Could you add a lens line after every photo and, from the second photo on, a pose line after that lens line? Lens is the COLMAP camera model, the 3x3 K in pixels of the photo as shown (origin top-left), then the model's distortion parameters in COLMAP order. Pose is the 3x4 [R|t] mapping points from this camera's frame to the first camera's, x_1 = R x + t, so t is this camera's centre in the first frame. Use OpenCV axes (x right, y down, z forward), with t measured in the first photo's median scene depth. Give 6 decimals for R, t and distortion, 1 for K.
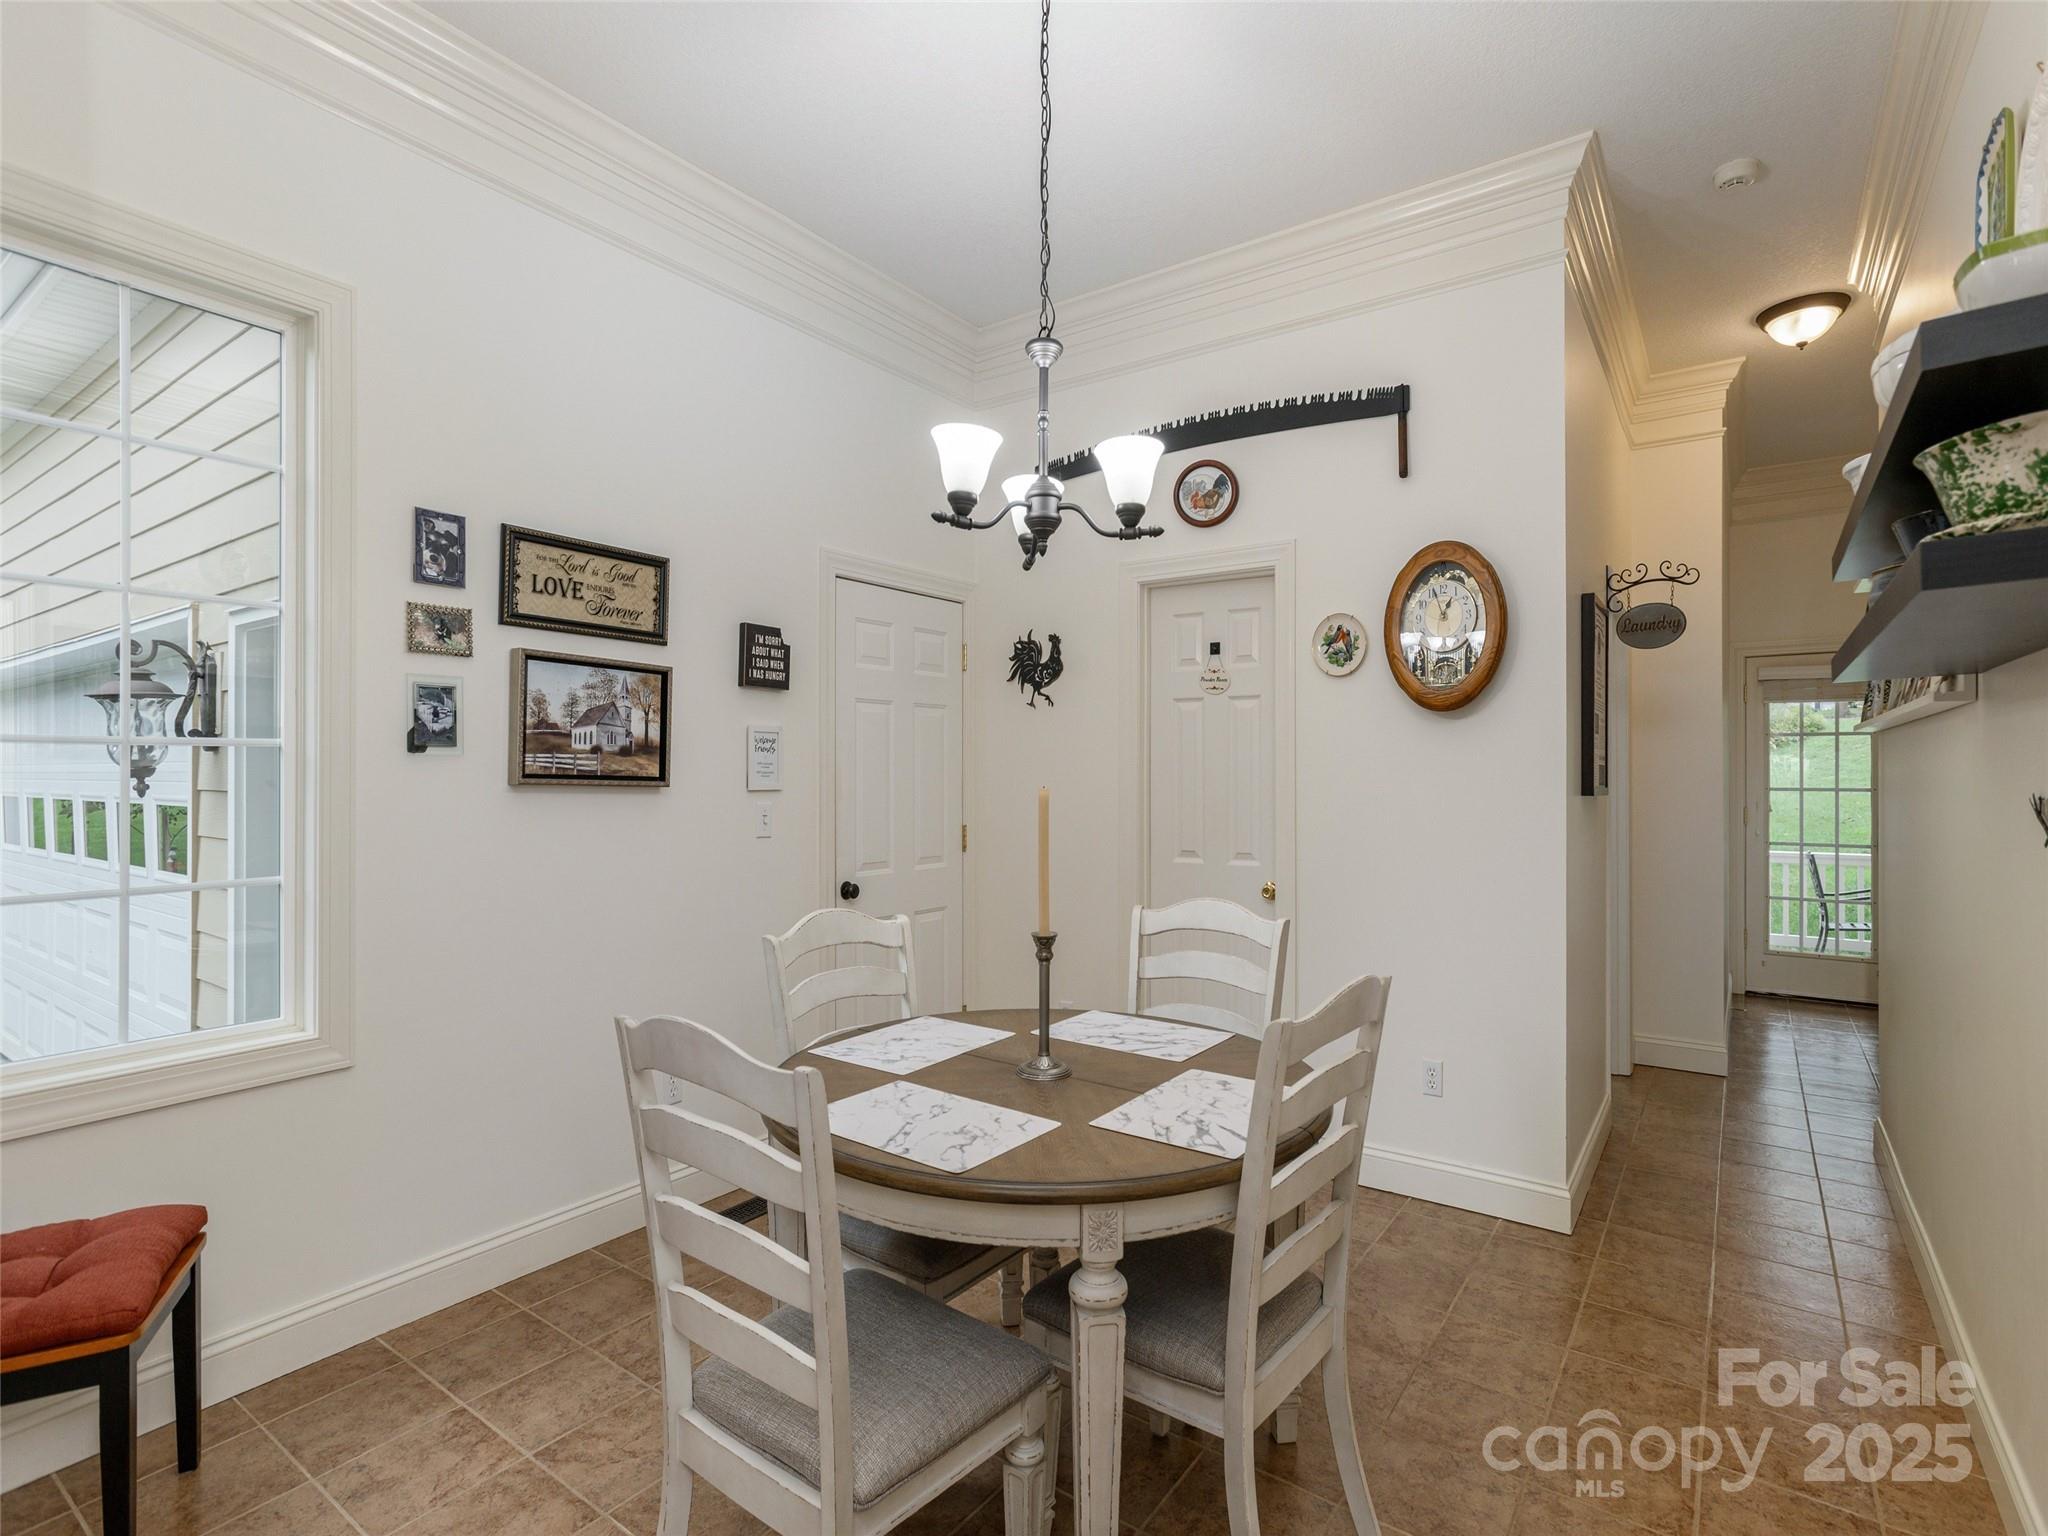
lens RADIAL K [[1002.5, 0, 986.2], [0, 1002.5, 770.5], [0, 0, 1]] dist [-0.024092, 0.015869]
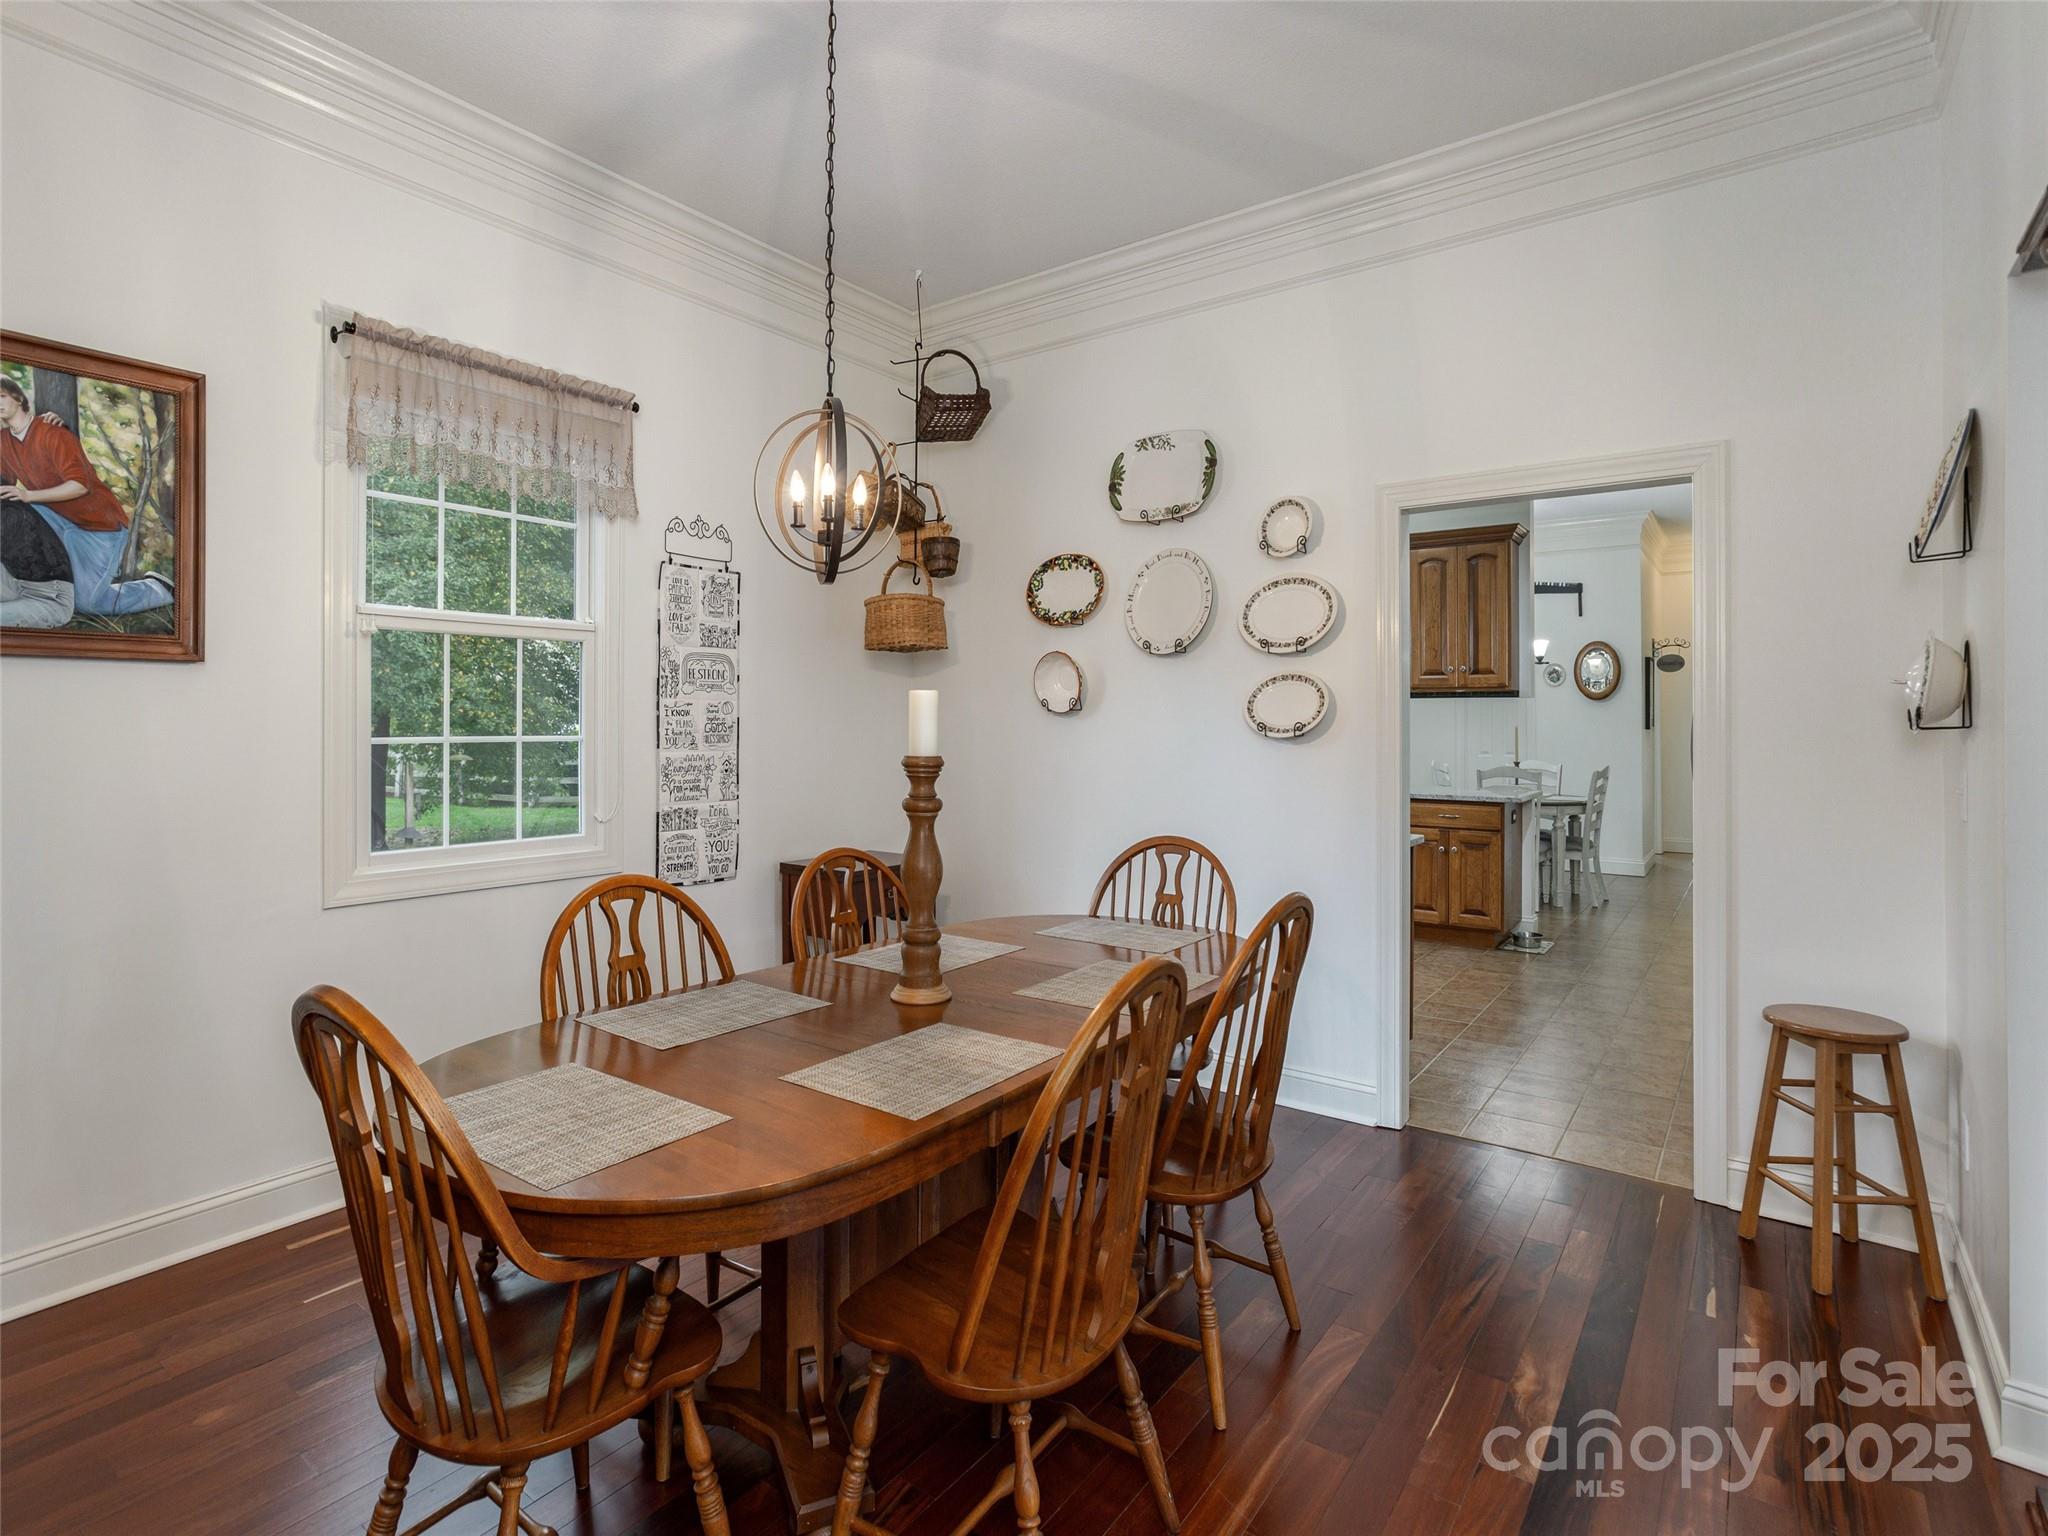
lens RADIAL K [[1002.5, 0, 975.5], [0, 1002.5, 706.4], [0, 0, 1]] dist [-0.024092, 0.015869]
pose [[0.999757, -0.003649, -0.021720, -1.123602], [0.003319, 0.999879, -0.015210, -0.007188], [0.021773, 0.015134, 0.999648, -1.677273]]
